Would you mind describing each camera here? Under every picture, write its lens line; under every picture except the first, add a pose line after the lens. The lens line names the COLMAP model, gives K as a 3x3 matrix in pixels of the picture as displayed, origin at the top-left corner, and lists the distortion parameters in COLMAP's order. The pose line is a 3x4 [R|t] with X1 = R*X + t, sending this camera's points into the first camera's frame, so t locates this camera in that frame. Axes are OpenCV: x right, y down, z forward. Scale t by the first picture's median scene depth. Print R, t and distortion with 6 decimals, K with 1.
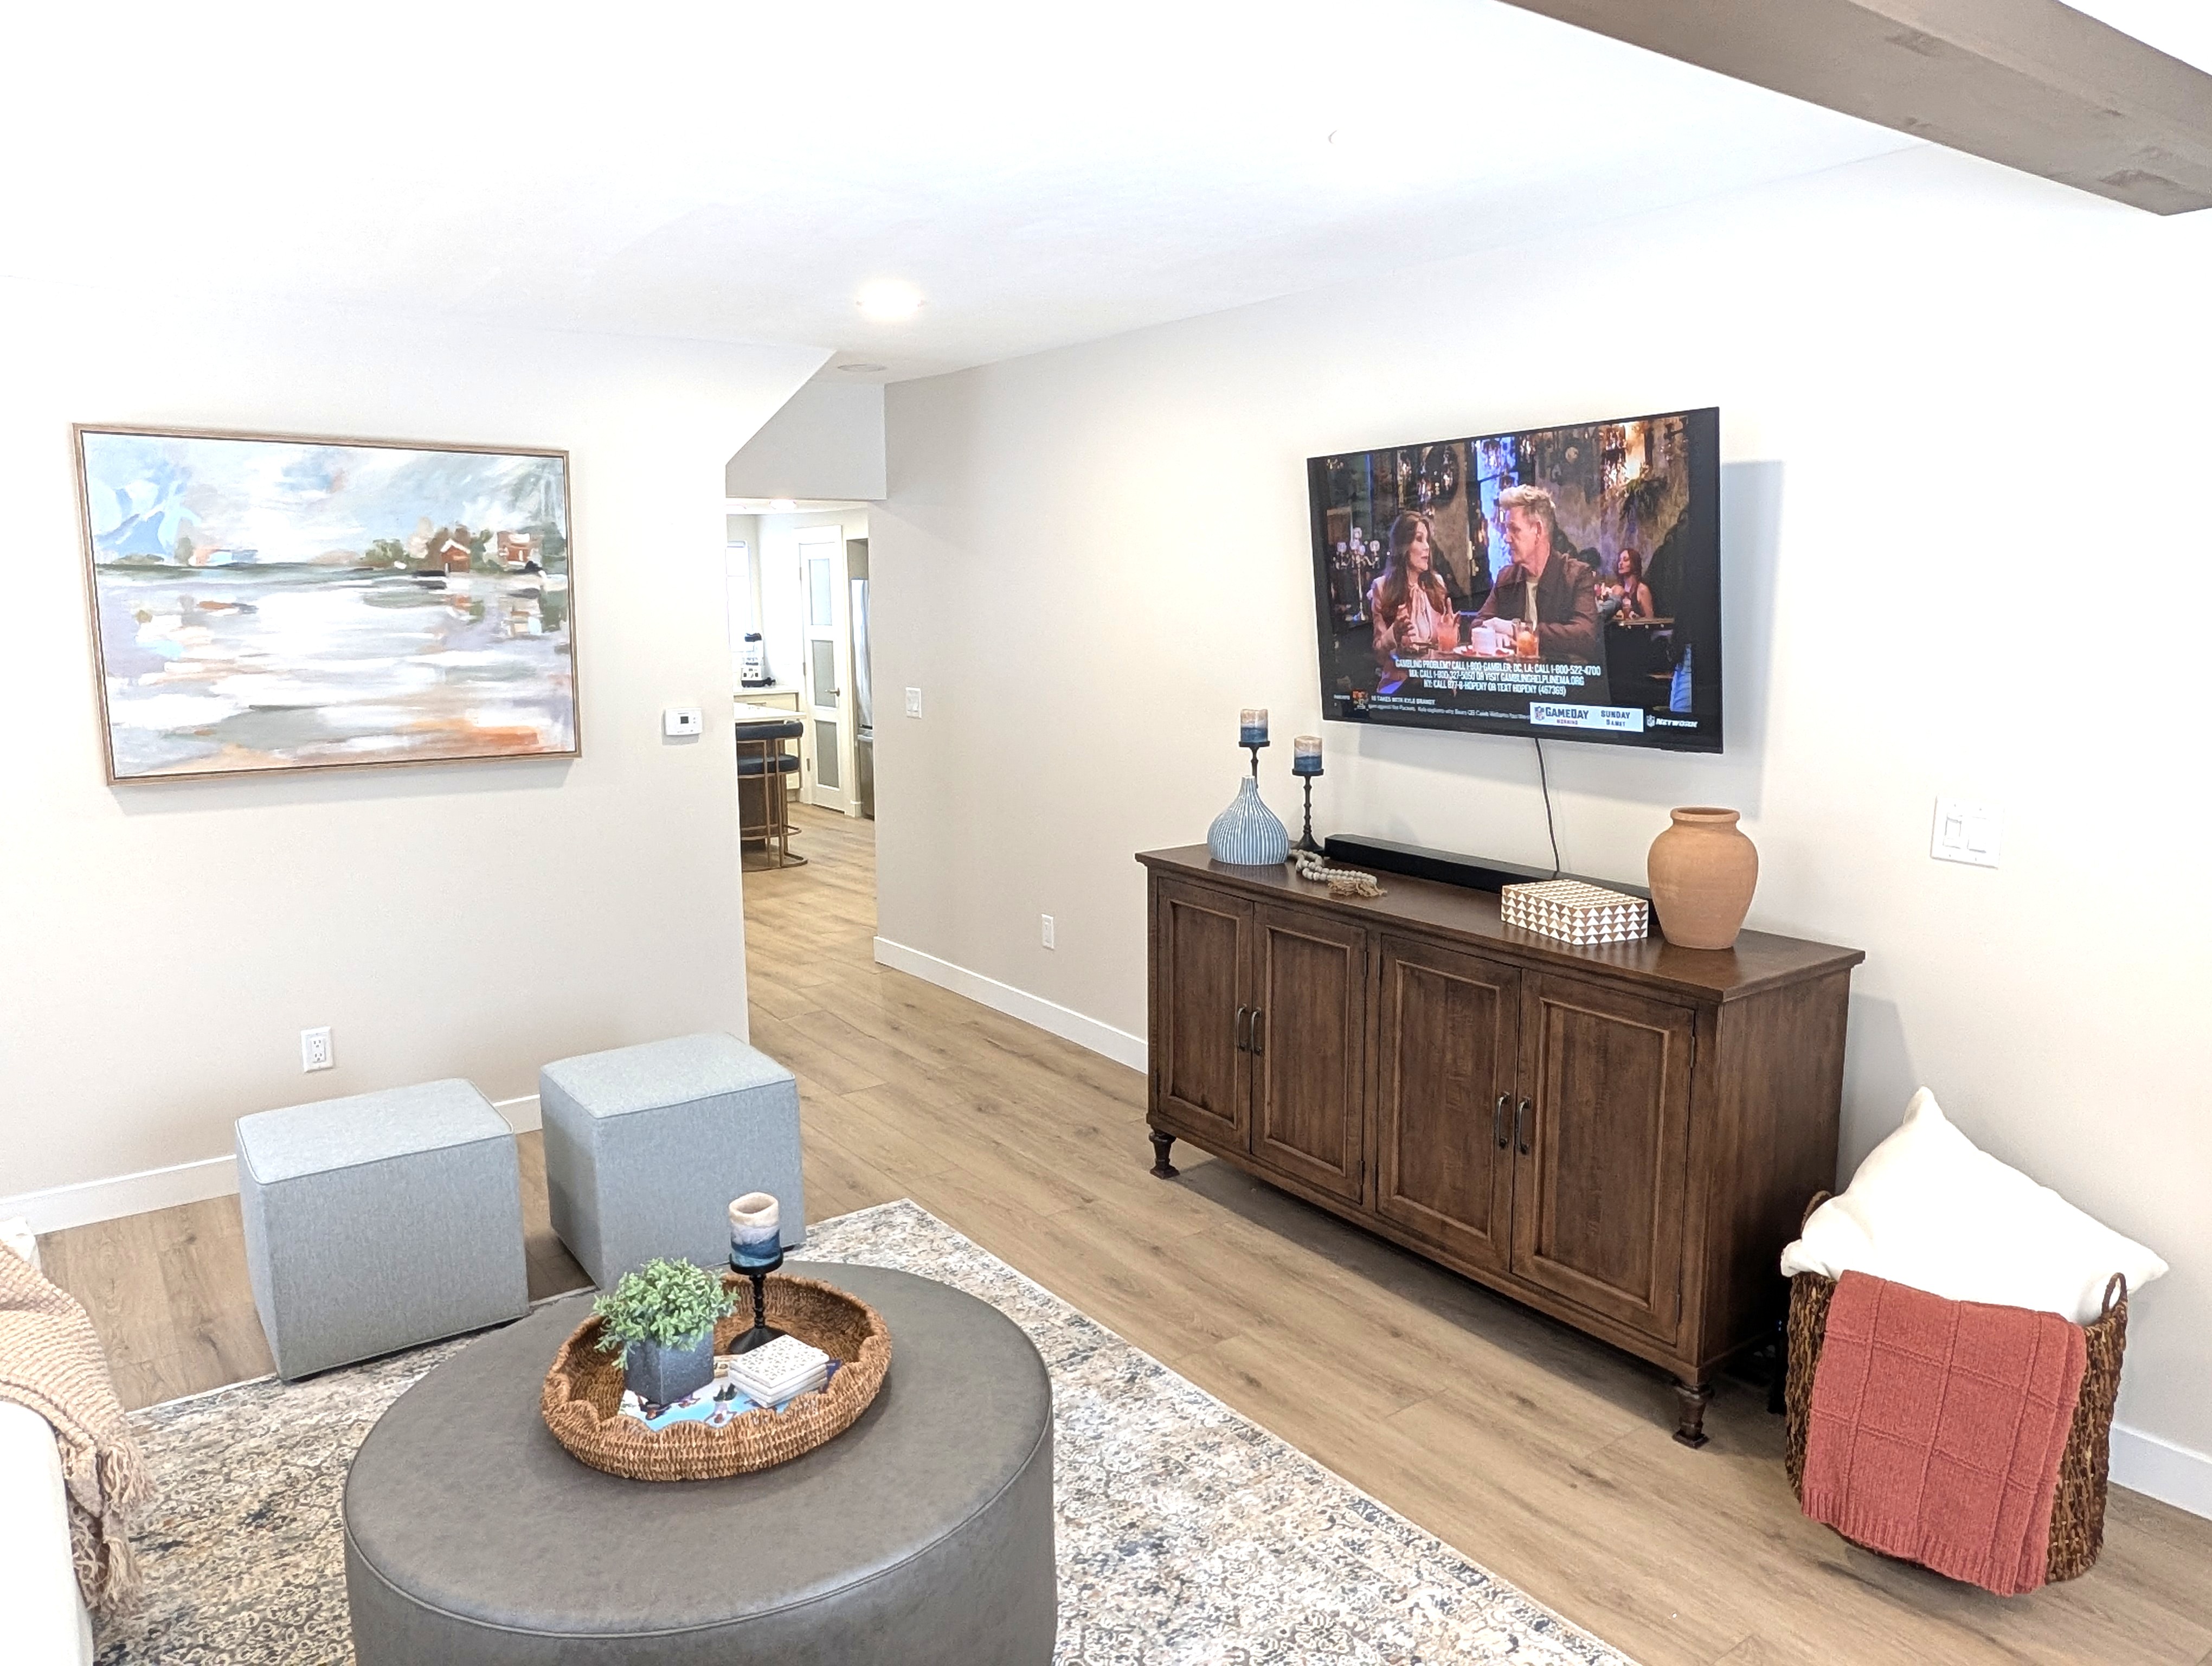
lens RADIAL K [[1506.6, 0, 1106.0], [0, 1506.6, 833.0], [0, 0, 1]] dist [0.002372, -0.001044]
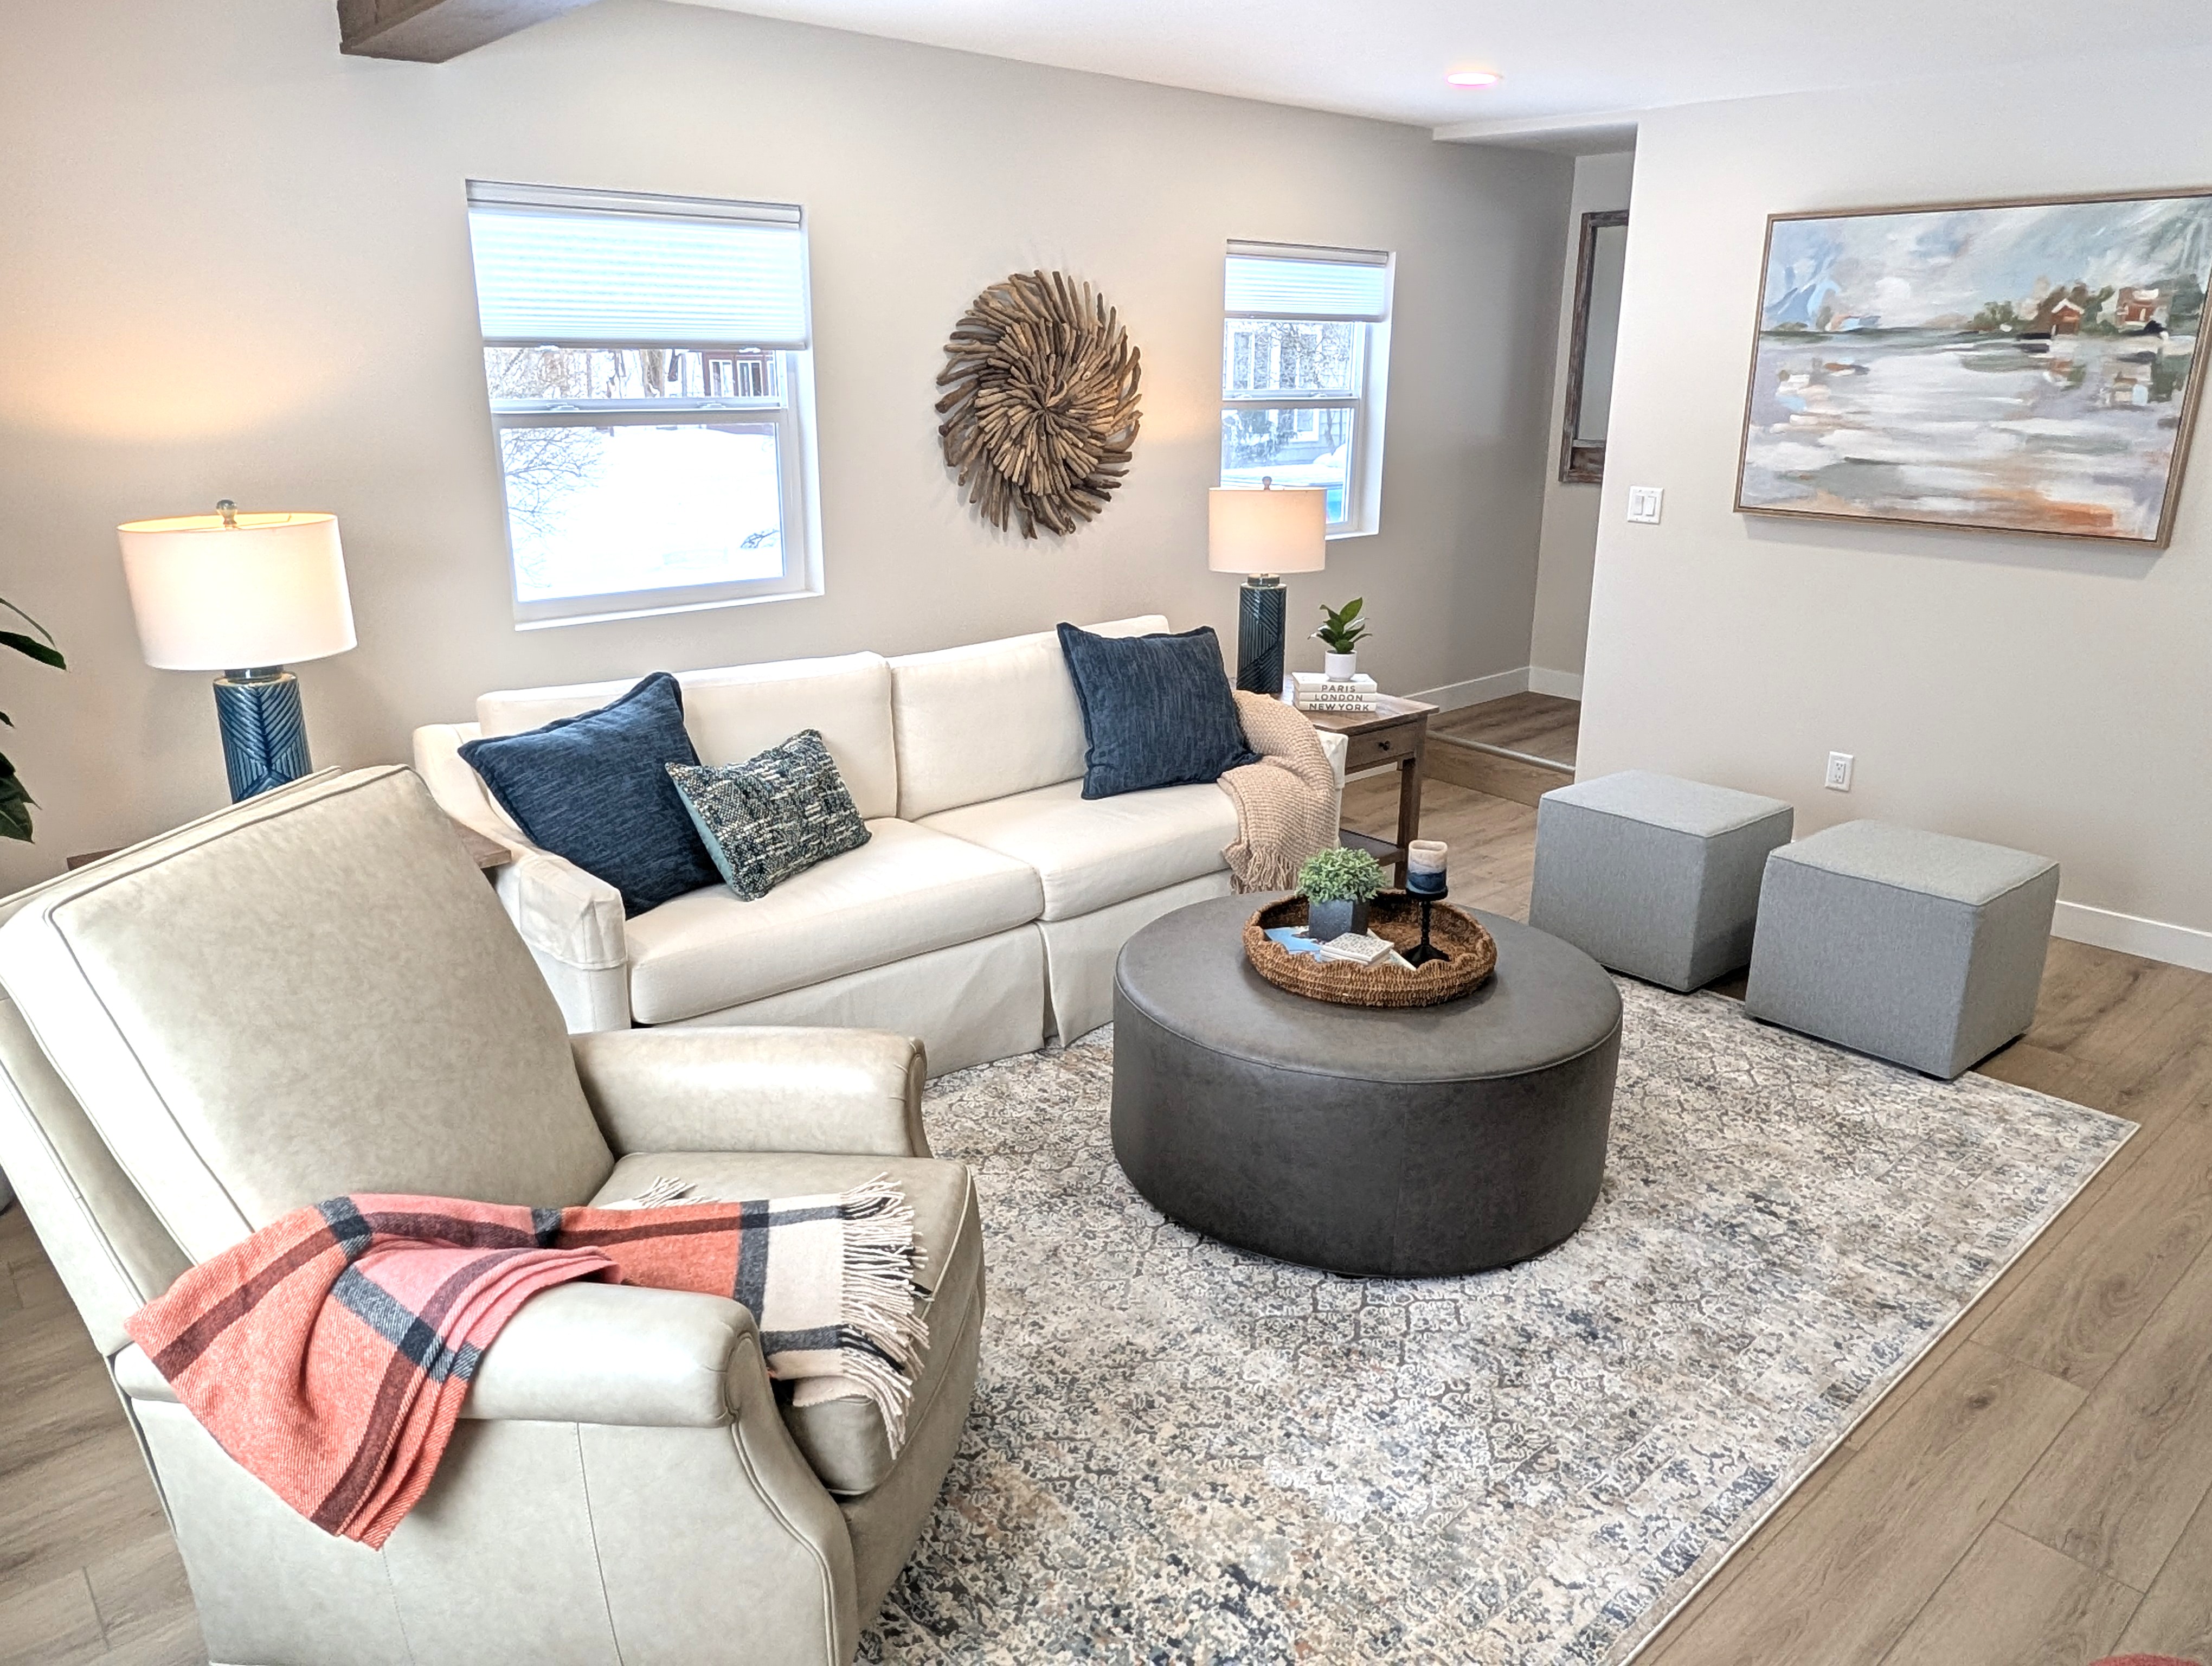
lens RADIAL K [[1506.6, 0, 1106.0], [0, 1506.6, 833.0], [0, 0, 1]] dist [0.002372, -0.001044]
pose [[0.097804, 0.301415, -0.948464, 0.542980], [-0.165499, 0.944688, 0.283149, -0.045514], [0.981348, 0.129277, 0.142278, 0.316617]]
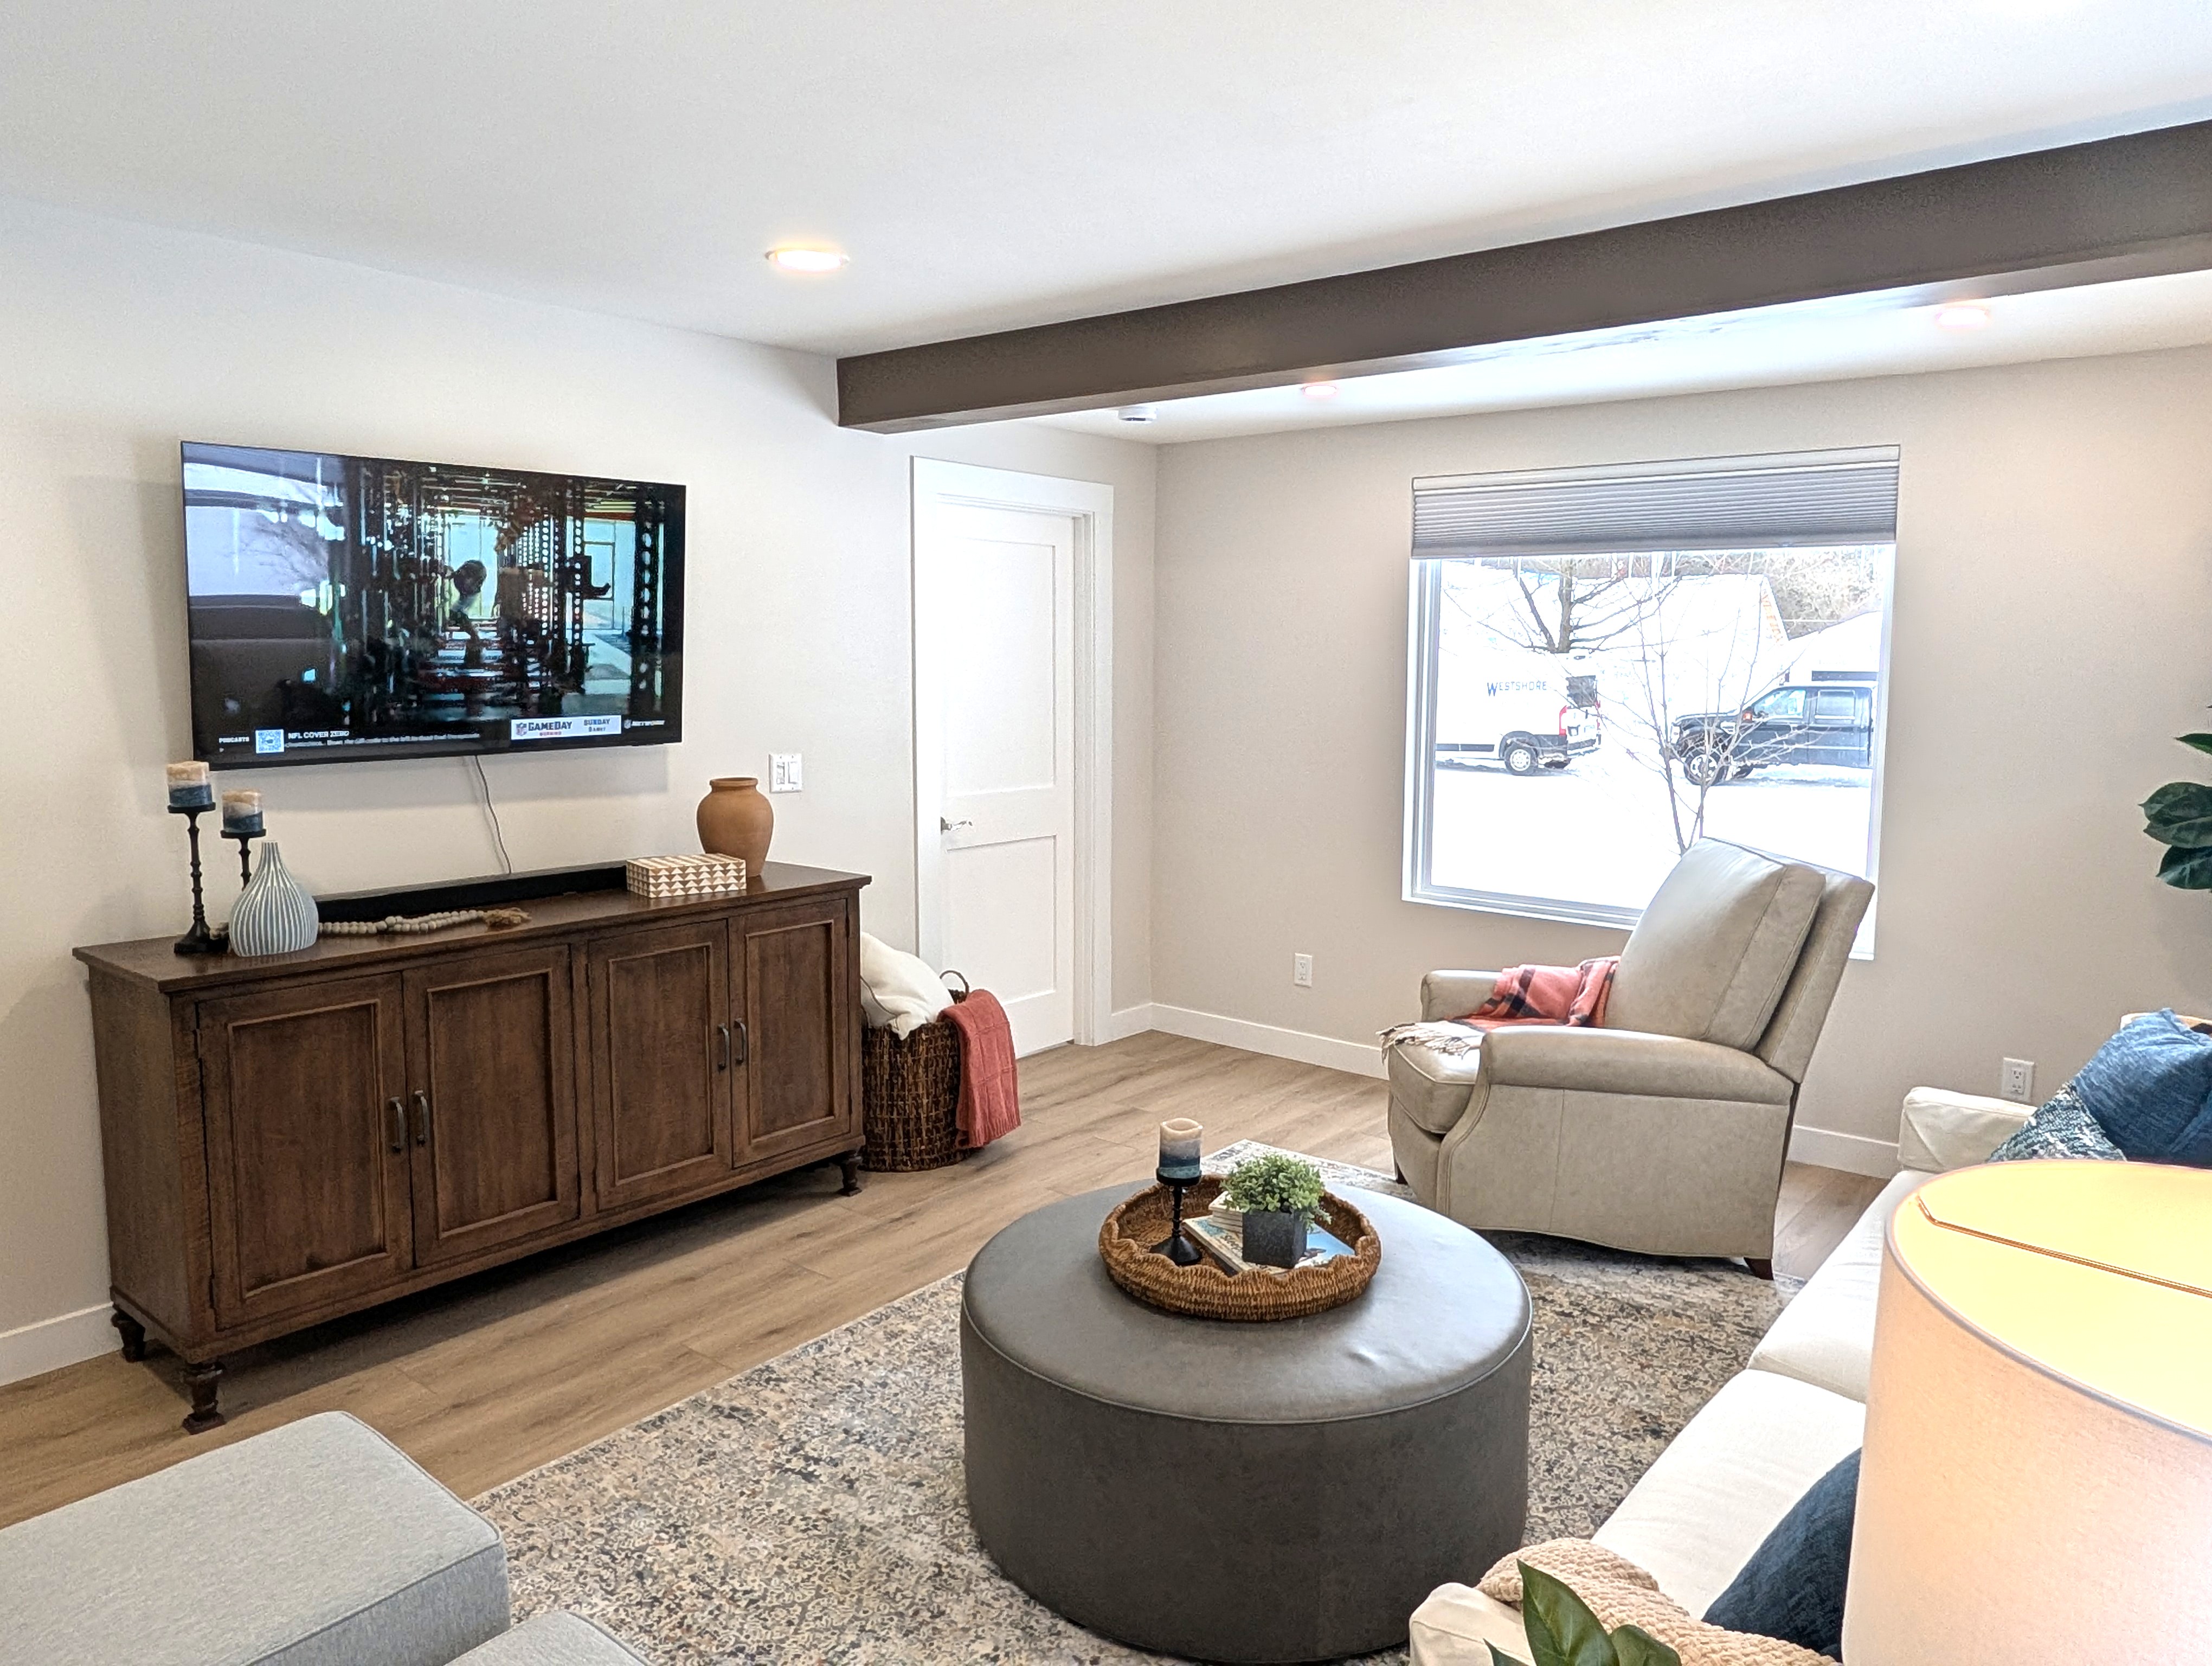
lens RADIAL K [[1506.6, 0, 1106.0], [0, 1506.6, 833.0], [0, 0, 1]] dist [0.002372, -0.001044]
pose [[-0.259852, -0.111936, 0.959139, -0.754153], [0.151345, 0.976263, 0.154937, -0.095144], [-0.953715, 0.185421, -0.236743, 0.744174]]
